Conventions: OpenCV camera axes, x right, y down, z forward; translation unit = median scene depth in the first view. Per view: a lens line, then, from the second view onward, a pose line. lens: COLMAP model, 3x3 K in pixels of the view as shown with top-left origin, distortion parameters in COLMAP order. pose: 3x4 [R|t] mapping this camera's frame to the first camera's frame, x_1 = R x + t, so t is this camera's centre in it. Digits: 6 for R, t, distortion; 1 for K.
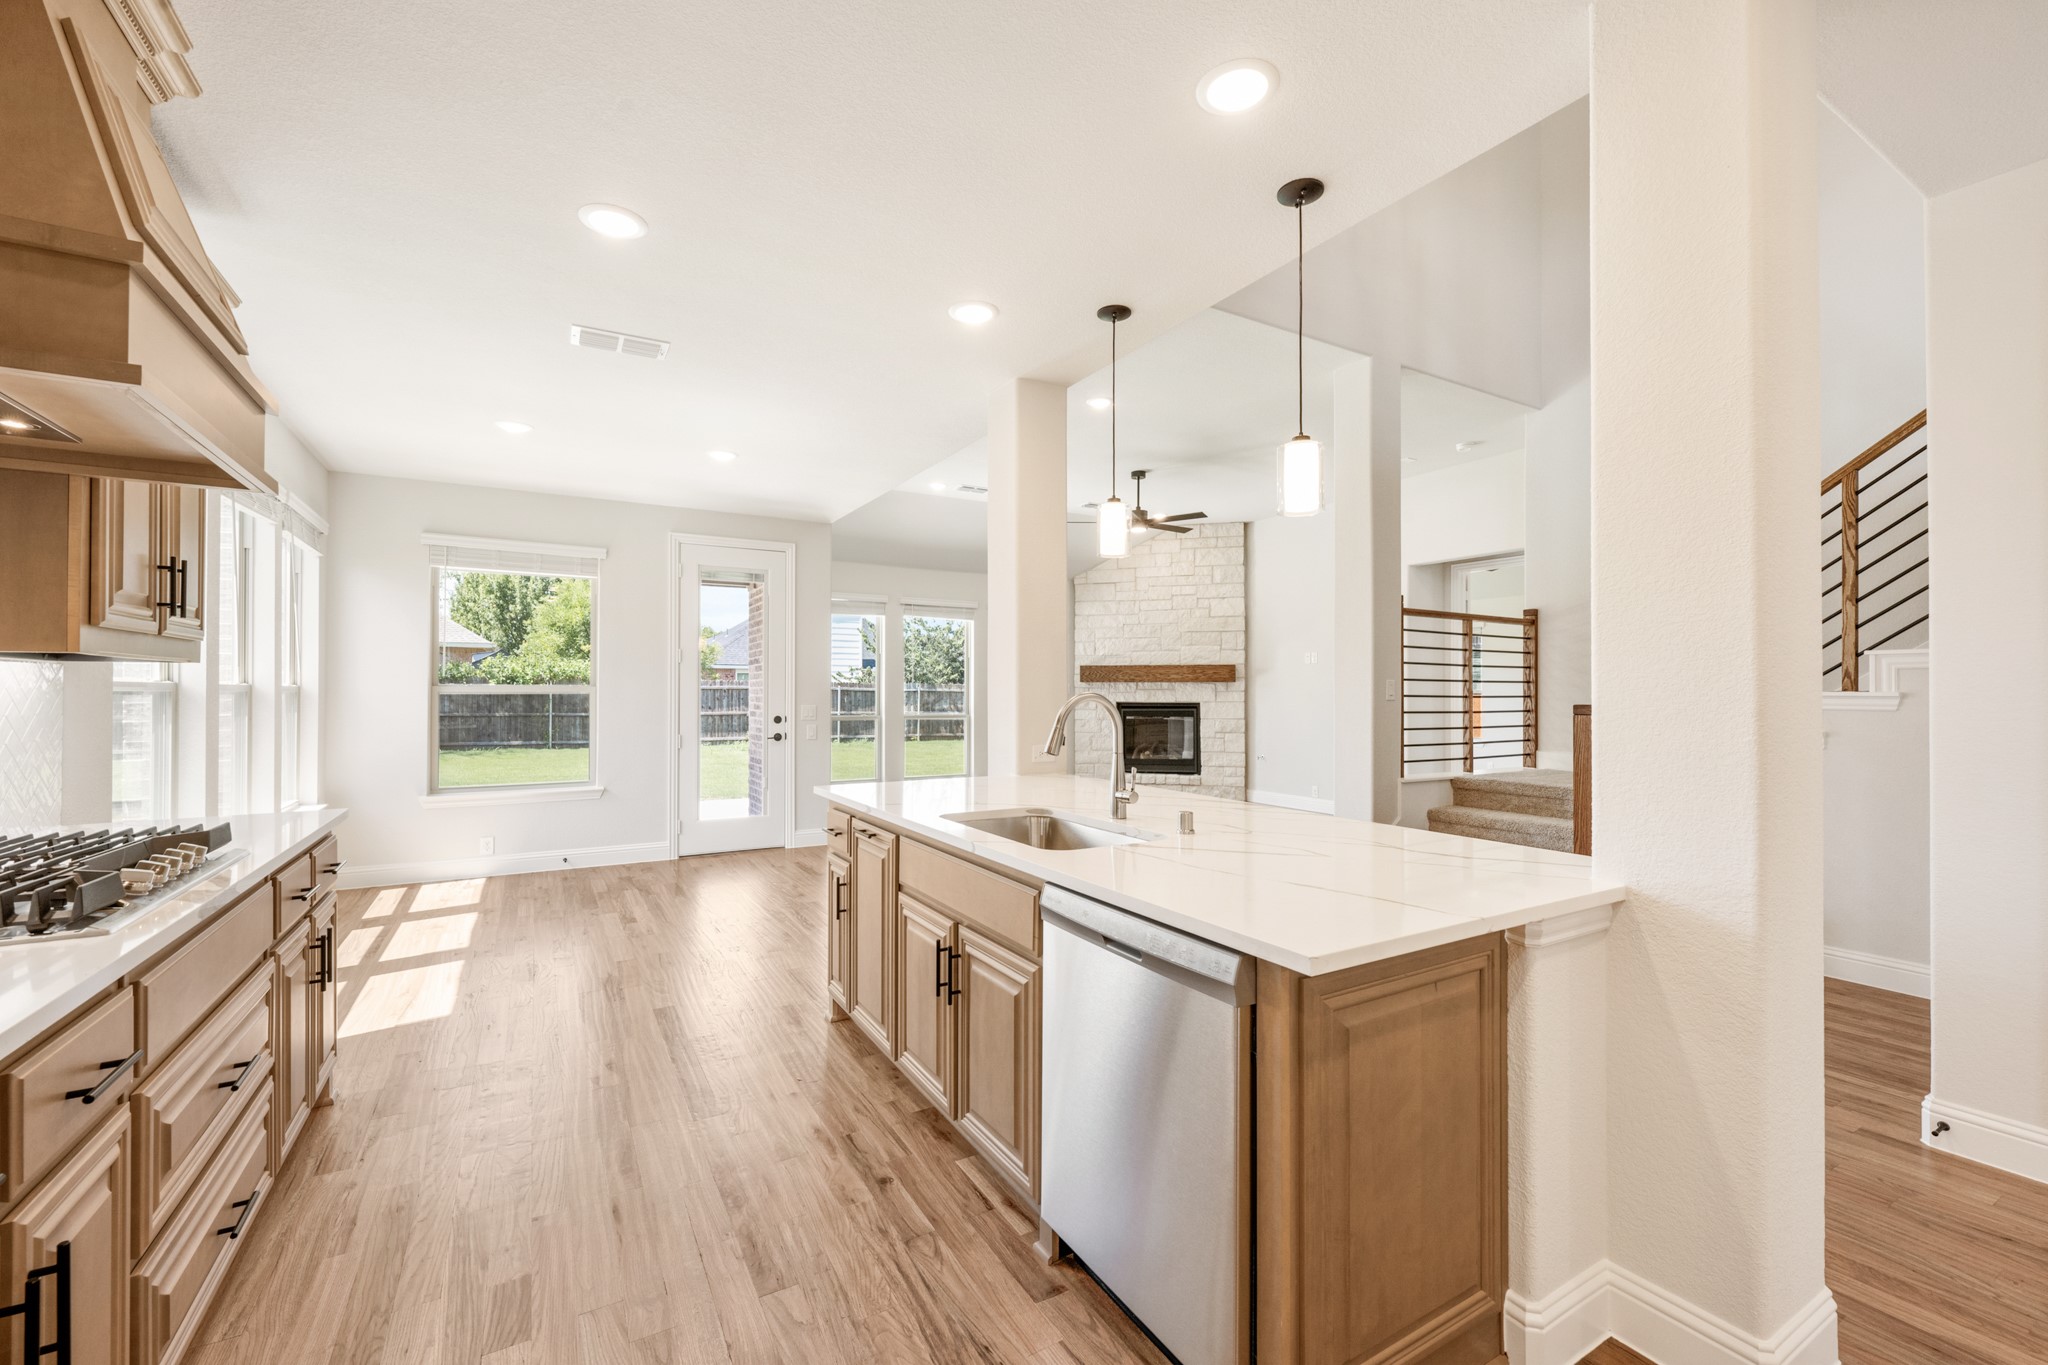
lens RADIAL K [[829.3, 0, 1024.0], [0, 829.3, 682.5], [0, 0, 1]] dist [-0.000814, -0.000065]
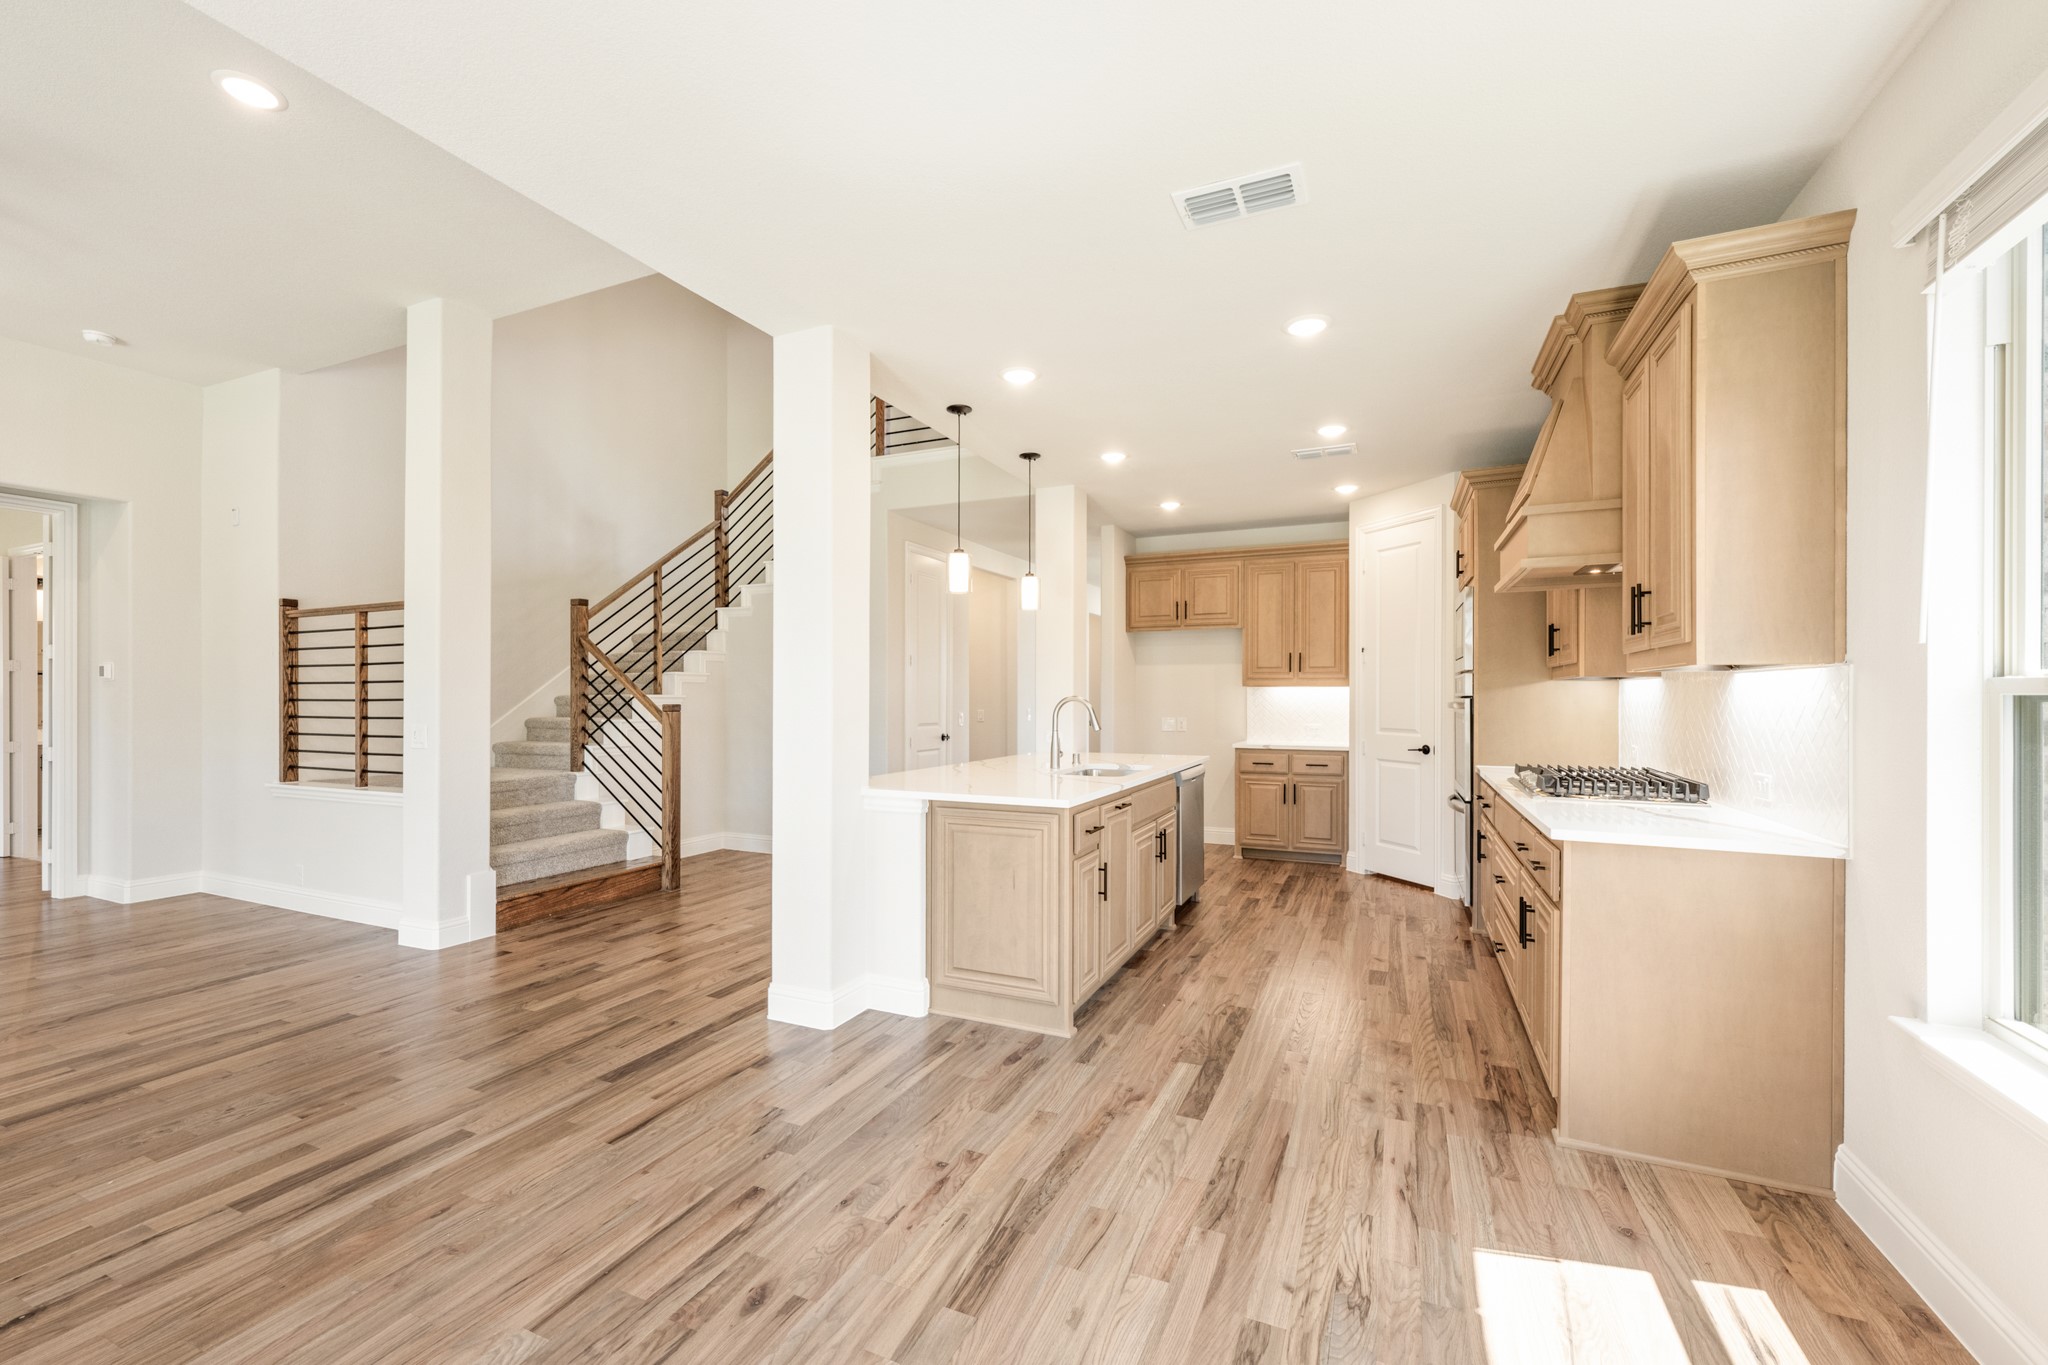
lens RADIAL K [[826.7, 0, 1021.2], [0, 826.7, 693.3], [0, 0, 1]] dist [0.001617, -0.000019]
pose [[-0.572115, 0.001362, 0.820172, -0.317455], [-0.011161, 0.999893, -0.009446, 0.005755], [-0.820098, -0.014558, -0.572038, 0.514037]]
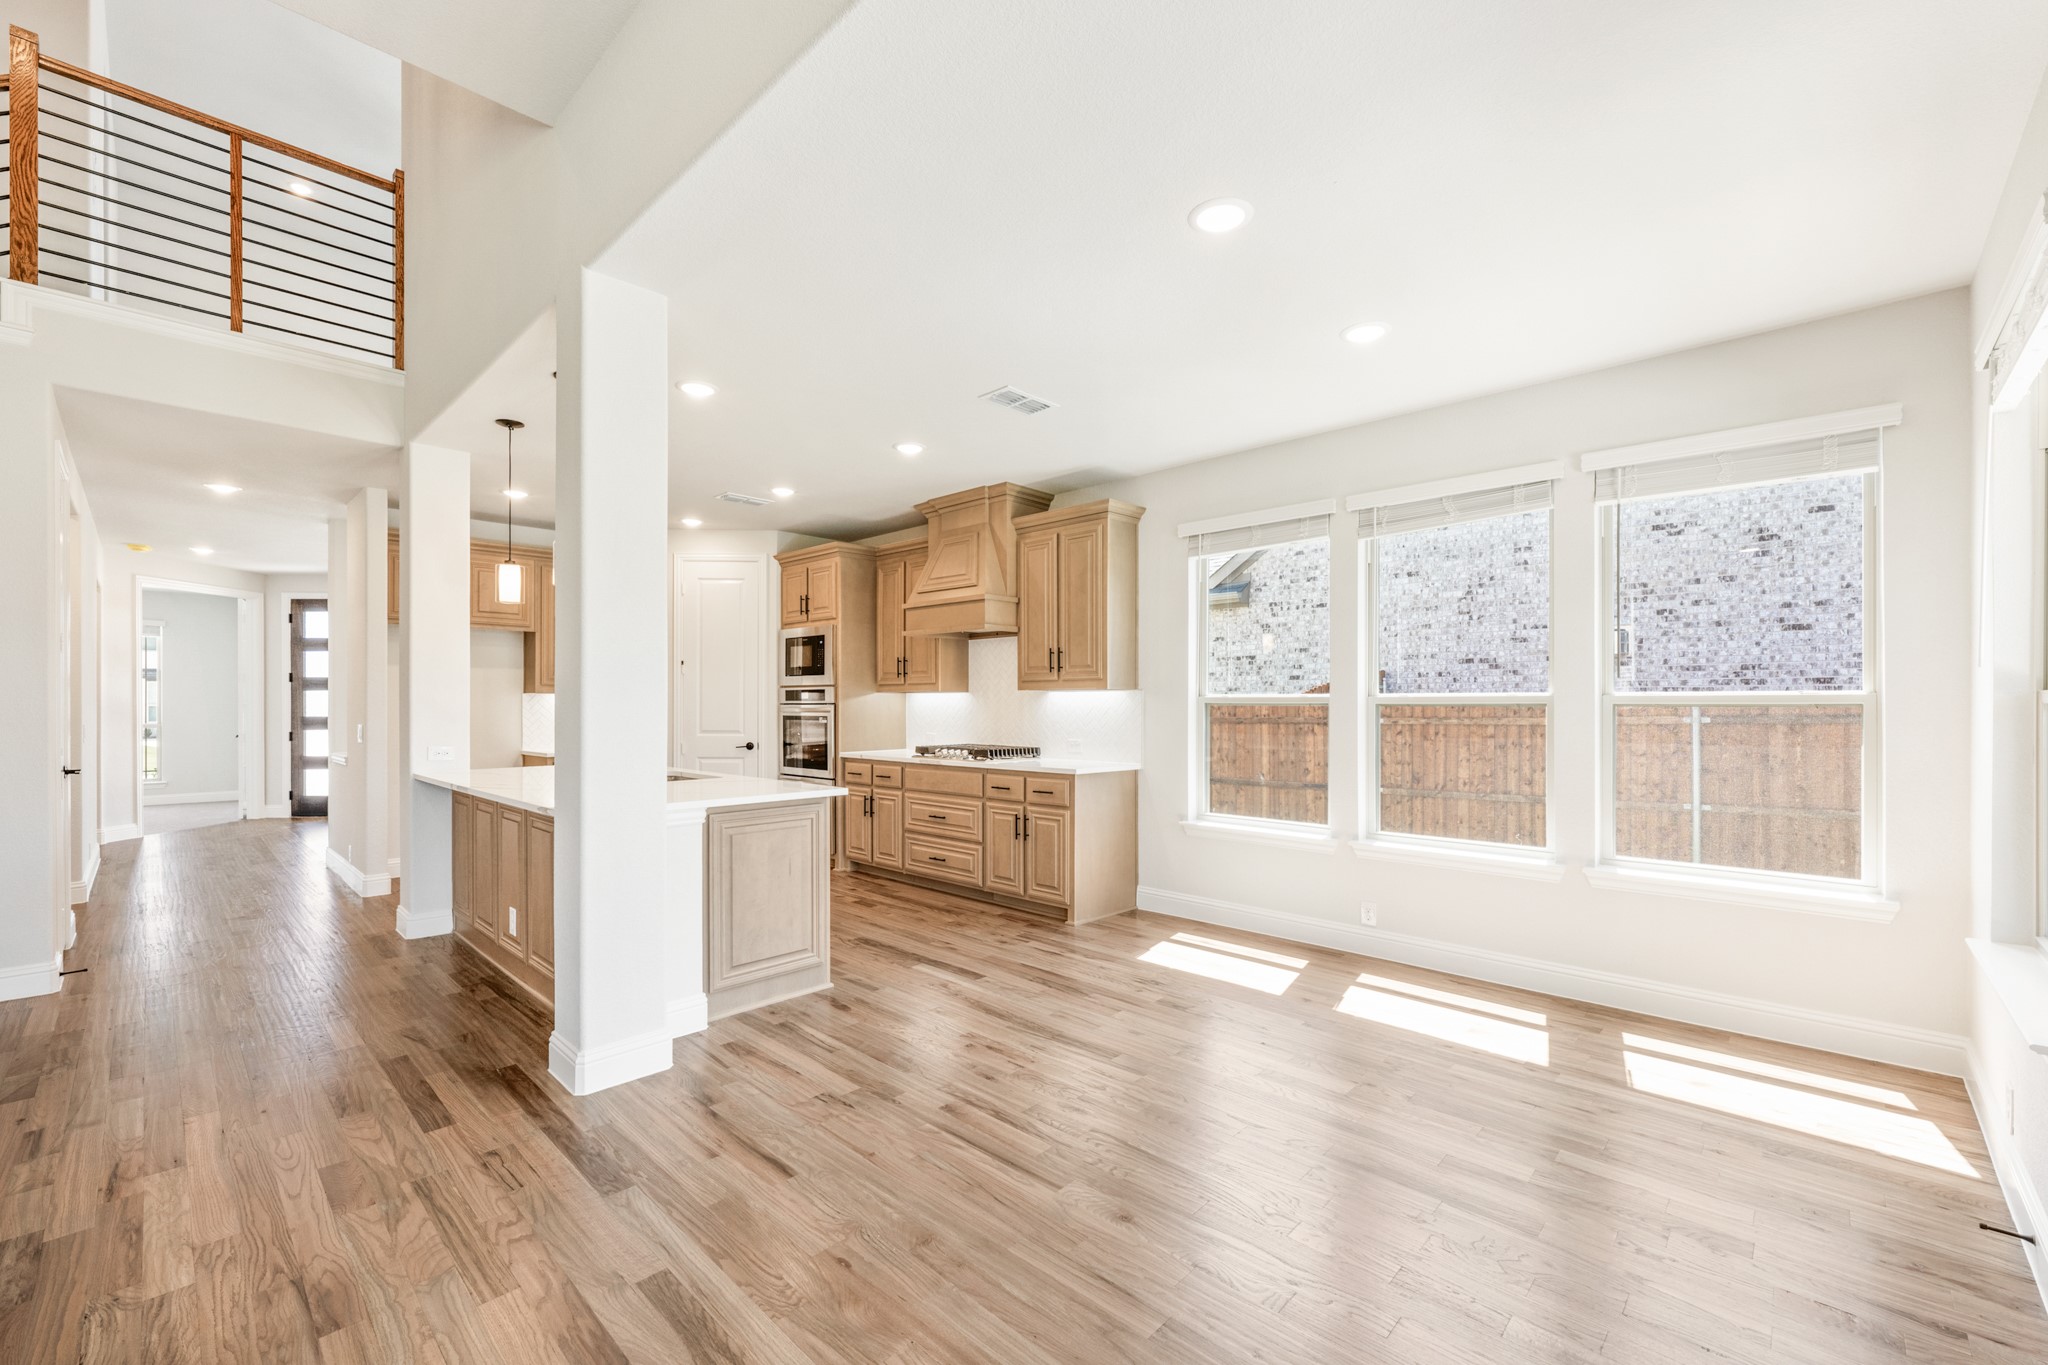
lens RADIAL K [[844.7, 0, 1012.8], [0, 844.7, 706.3], [0, 0, 1]] dist [-0.000144, -0.000125]
pose [[-0.967189, 0.000169, -0.254059, -0.059281], [0.002185, 0.999968, -0.007653, 0.007896], [0.254049, -0.007957, -0.967158, 0.708373]]
